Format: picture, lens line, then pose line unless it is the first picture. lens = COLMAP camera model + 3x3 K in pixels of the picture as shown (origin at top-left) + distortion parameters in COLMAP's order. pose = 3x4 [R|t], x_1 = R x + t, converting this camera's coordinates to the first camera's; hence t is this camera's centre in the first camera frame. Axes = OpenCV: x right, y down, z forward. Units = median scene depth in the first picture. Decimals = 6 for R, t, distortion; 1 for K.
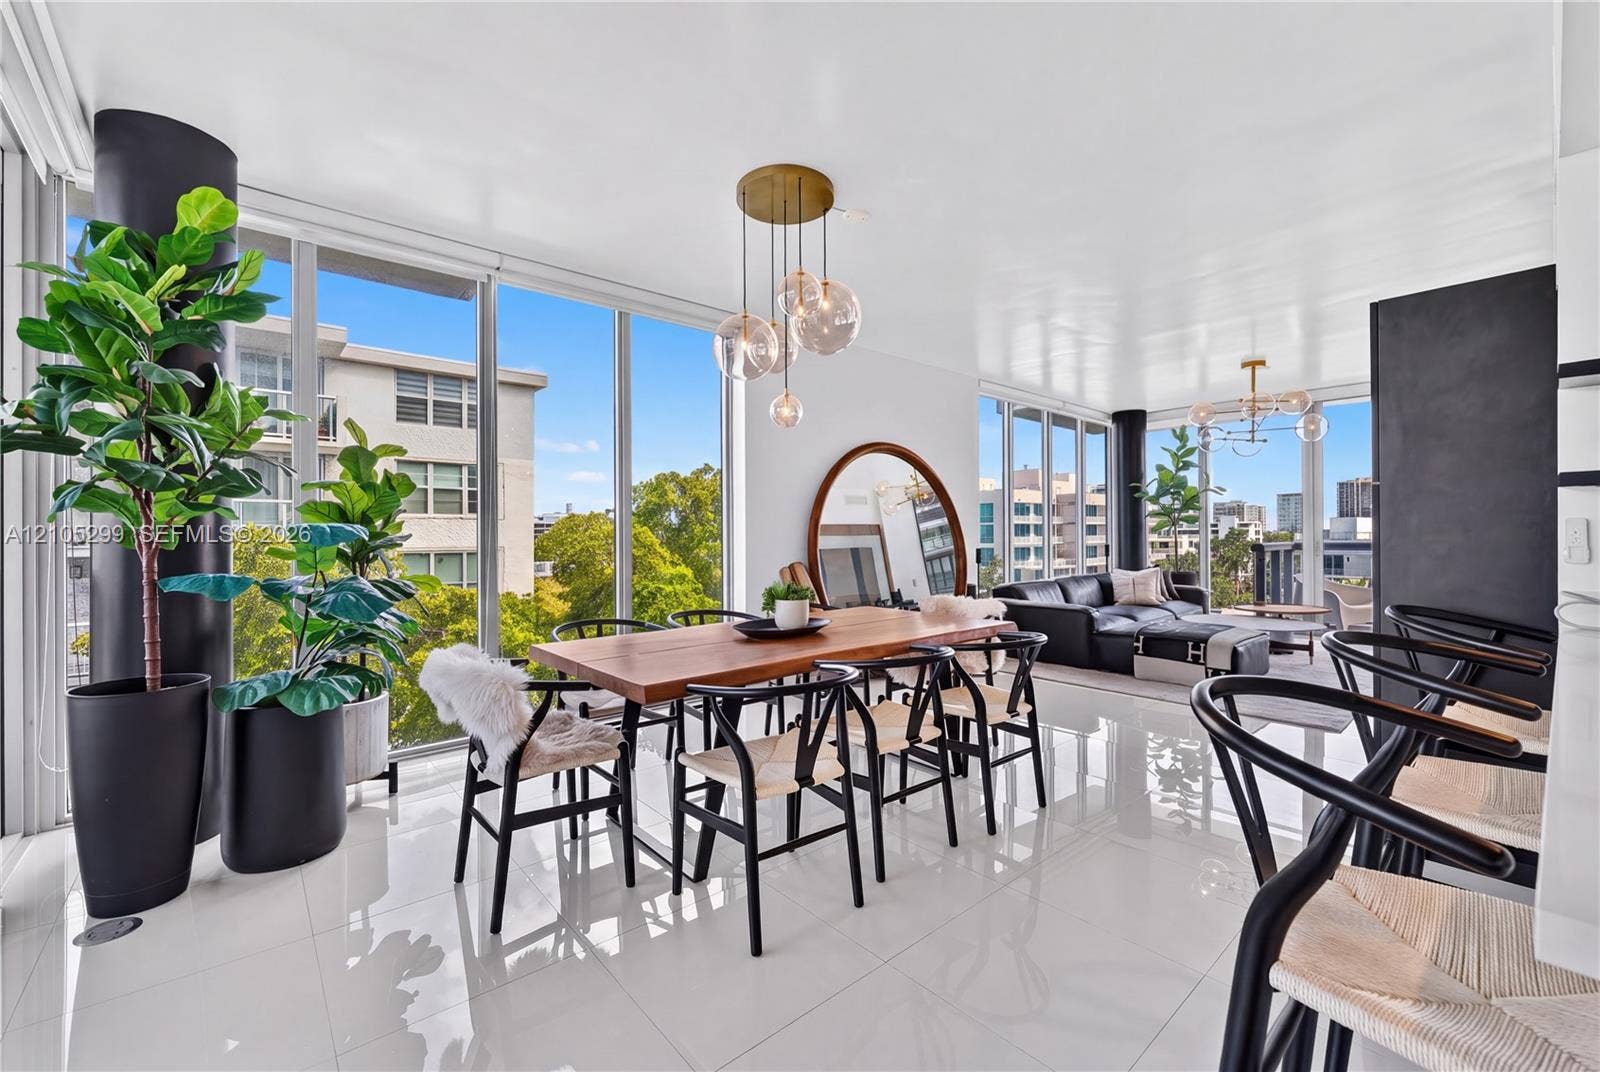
lens RADIAL K [[657.3, 0, 800.0], [0, 657.3, 536.0], [0, 0, 1]] dist [-0.002146, -0.000198]
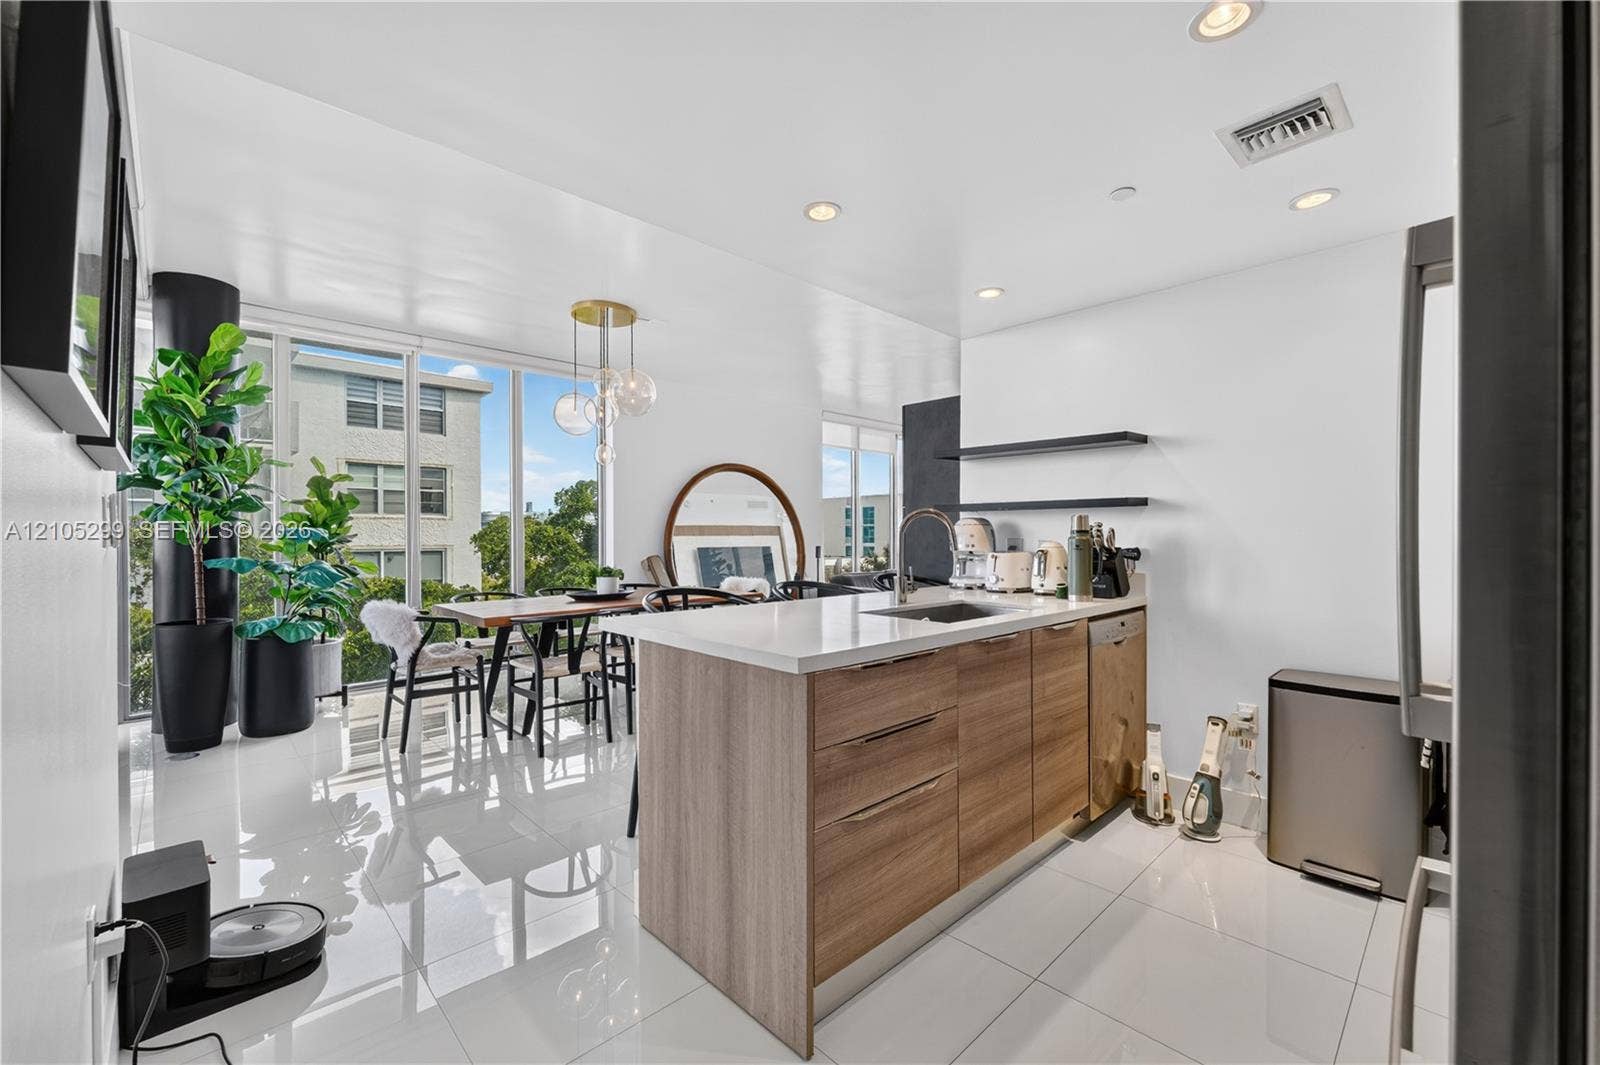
lens RADIAL K [[651.7, 0, 769.4], [0, 651.7, 543.5], [0, 0, 1]] dist [0.001734, 0.000174]
pose [[0.999737, 0.003527, 0.022655, 0.396672], [-0.003800, 0.999920, 0.012041, -0.004185], [-0.022611, -0.012124, 0.999671, -0.637320]]
